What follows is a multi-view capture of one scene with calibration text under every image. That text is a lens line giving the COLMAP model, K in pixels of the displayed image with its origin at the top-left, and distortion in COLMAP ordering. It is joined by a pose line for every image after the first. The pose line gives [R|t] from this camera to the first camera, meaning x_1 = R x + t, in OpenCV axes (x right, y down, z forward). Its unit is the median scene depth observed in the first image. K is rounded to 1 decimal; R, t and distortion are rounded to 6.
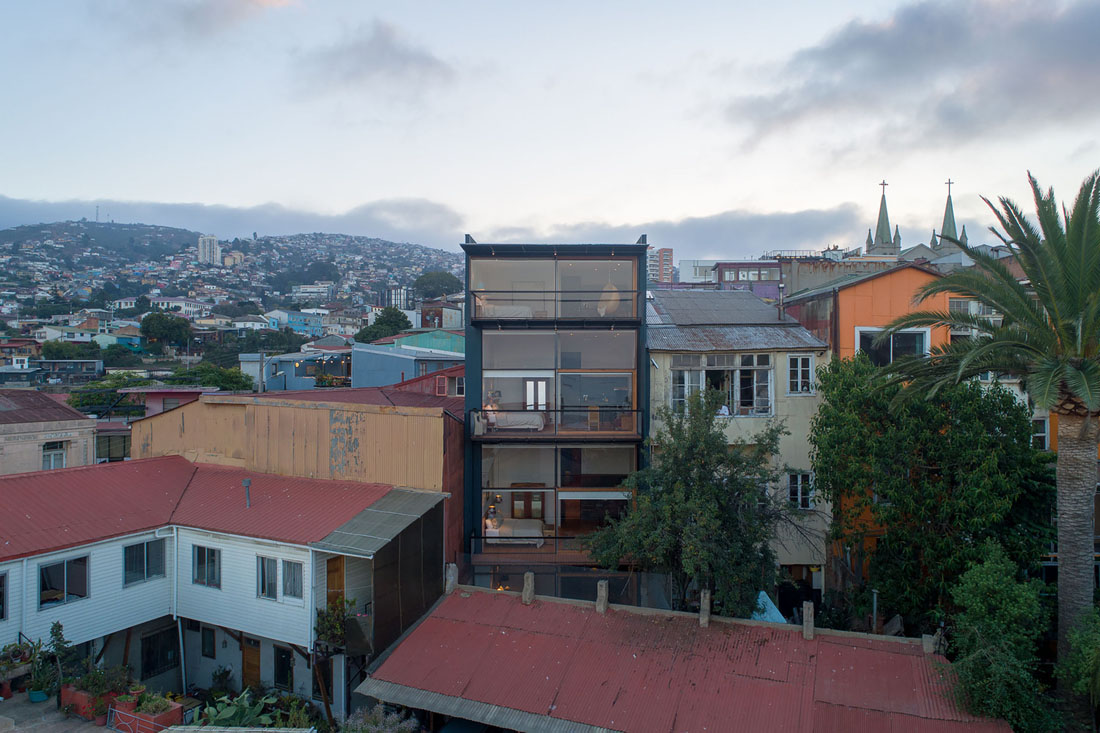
lens RADIAL K [[760.4, 0, 550.1], [0, 760.4, 374.4], [0, 0, 1]] dist [0.004919, 0.004694]
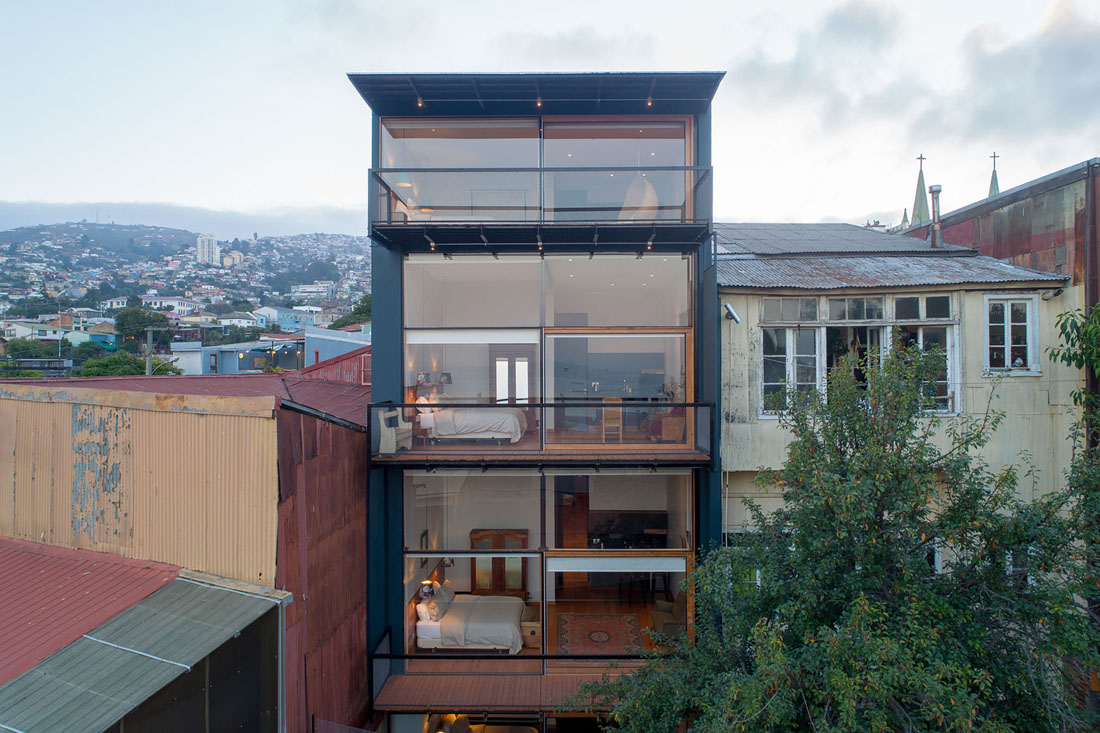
lens RADIAL K [[760.4, 0, 552.1], [0, 760.4, 364.6], [0, 0, 1]] dist [0.004919, 0.004694]
pose [[0.999992, -0.003002, -0.002485, 0.015749], [0.002965, 0.999889, -0.014625, 0.026989], [0.002528, 0.014617, 0.999890, 0.468640]]
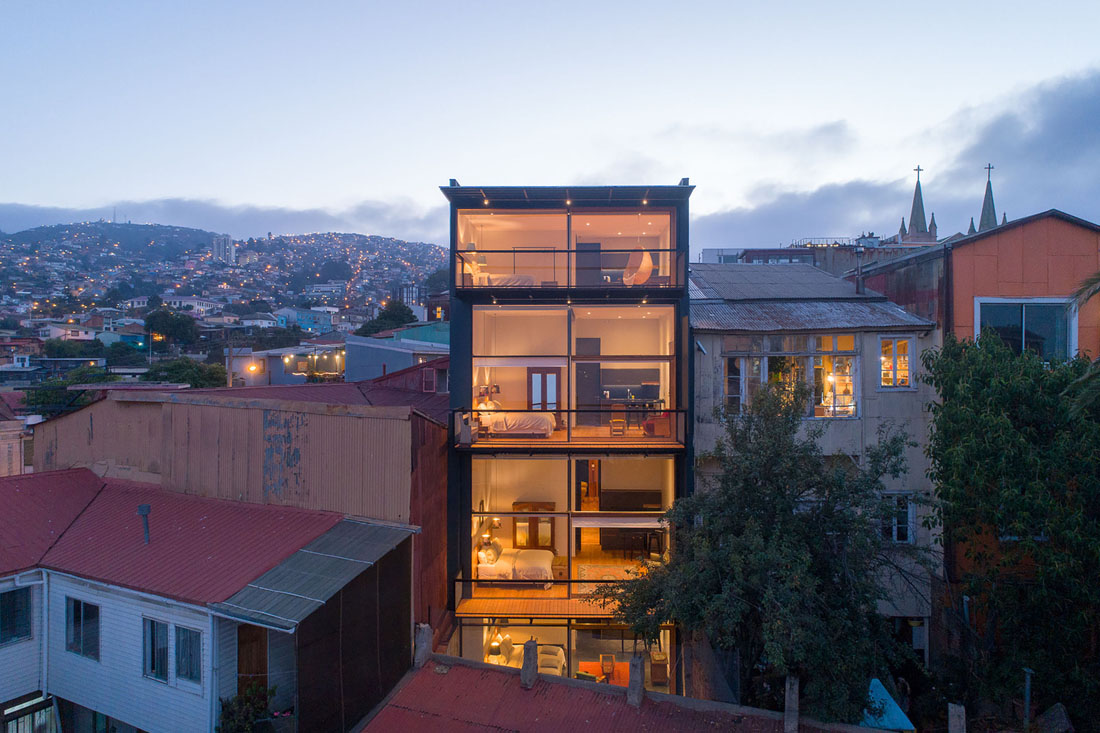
lens RADIAL K [[760.4, 0, 549.4], [0, 760.4, 367.4], [0, 0, 1]] dist [0.004919, 0.004694]
pose [[0.999811, -0.000660, -0.019408, 0.002637], [0.000492, 0.999962, -0.008656, 0.011086], [0.019413, 0.008645, 0.999774, 0.241021]]
